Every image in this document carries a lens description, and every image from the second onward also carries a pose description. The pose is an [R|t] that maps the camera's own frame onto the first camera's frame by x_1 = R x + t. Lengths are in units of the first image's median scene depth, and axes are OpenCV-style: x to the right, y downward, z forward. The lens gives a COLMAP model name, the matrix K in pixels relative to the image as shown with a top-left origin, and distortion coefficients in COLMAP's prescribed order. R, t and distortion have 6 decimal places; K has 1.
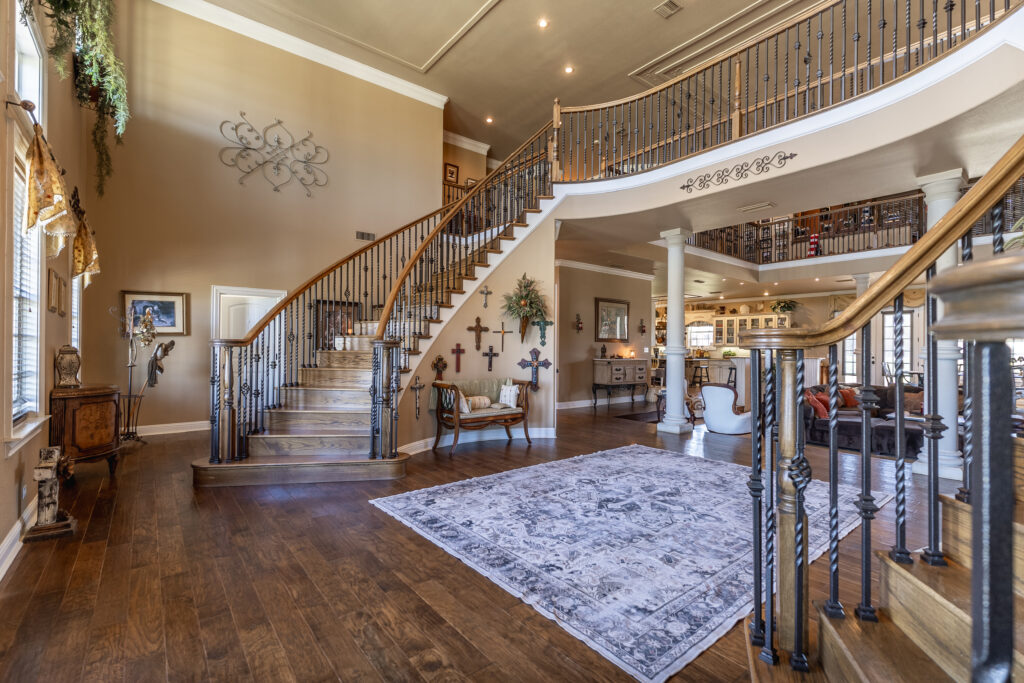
lens RADIAL K [[474.9, 0, 504.2], [0, 474.9, 341.9], [0, 0, 1]] dist [0.000089, 0.001127]
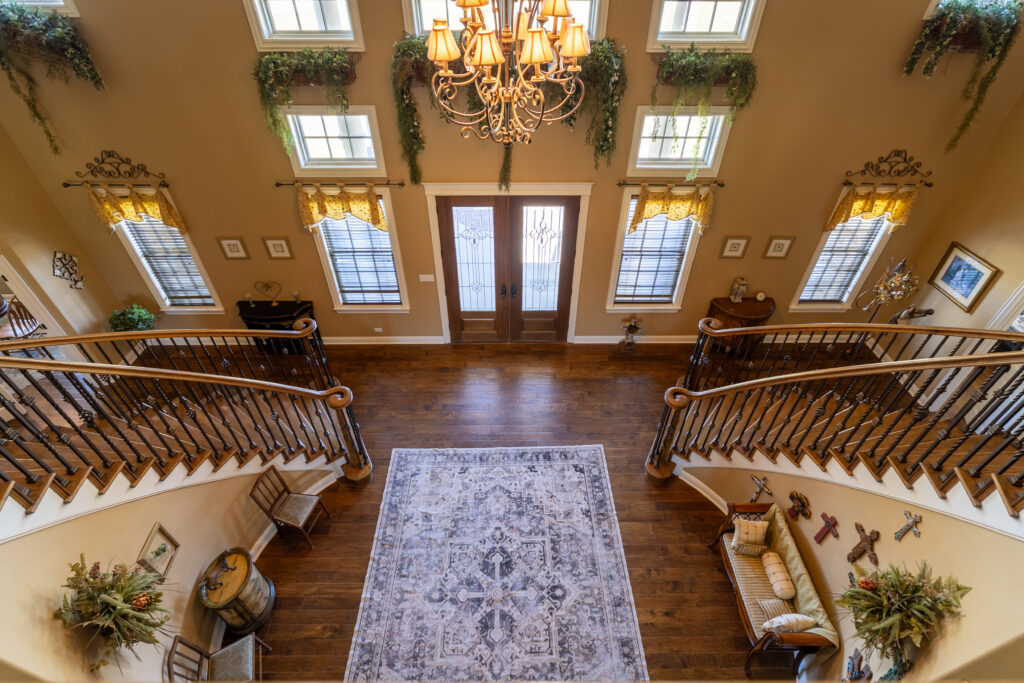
lens RADIAL K [[474.9, 0, 516.4], [0, 474.9, 353.2], [0, 0, 1]] dist [0.000089, 0.001127]
pose [[-0.612896, 0.505259, -0.607513, 0.556911], [0.005632, 0.771618, 0.636061, -0.727603], [0.790143, 0.386418, -0.475767, 1.135818]]
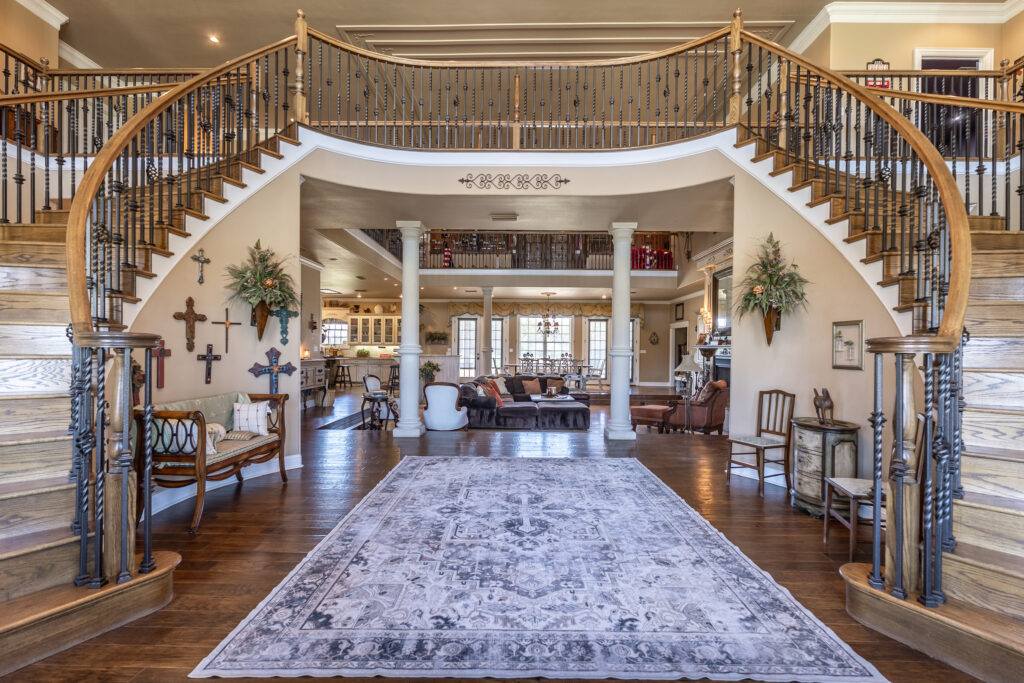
lens RADIAL K [[474.9, 0, 519.6], [0, 474.9, 344.4], [0, 0, 1]] dist [0.000089, 0.001127]
pose [[0.619322, 0.004936, 0.785122, -0.366526], [-0.012043, 0.999922, 0.003214, 0.002546], [-0.785045, -0.011445, 0.619333, 0.371011]]
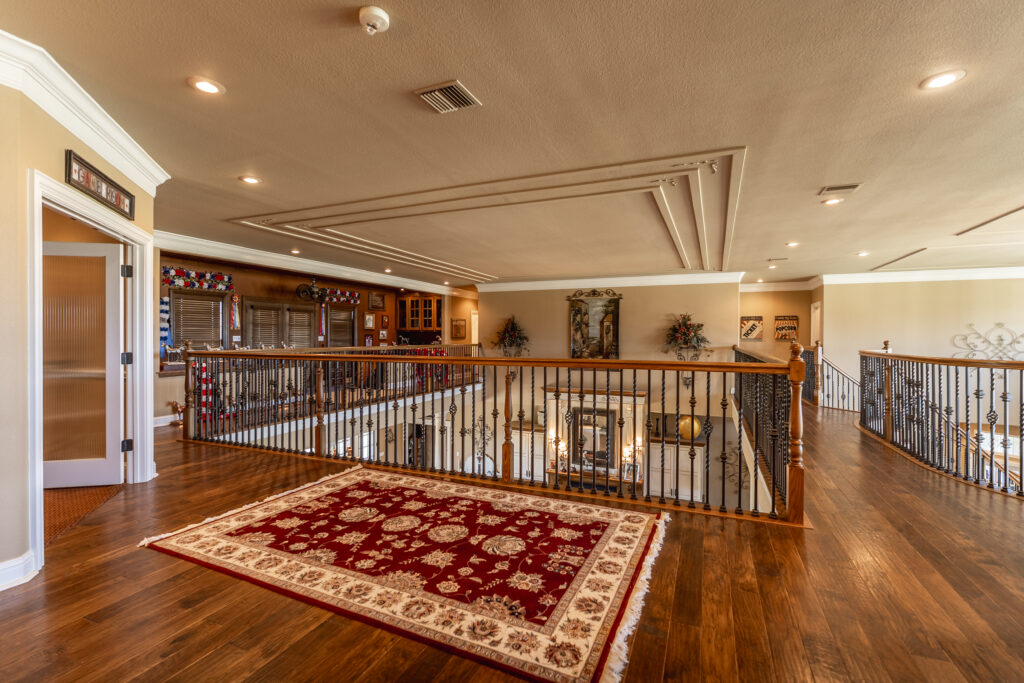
lens RADIAL K [[474.9, 0, 526.1], [0, 474.9, 337.2], [0, 0, 1]] dist [0.000089, 0.001127]
pose [[-0.490873, -0.024788, 0.870878, -0.048918], [-0.026670, 0.999554, 0.013418, -0.713773], [-0.870823, -0.016639, -0.491316, 2.419407]]
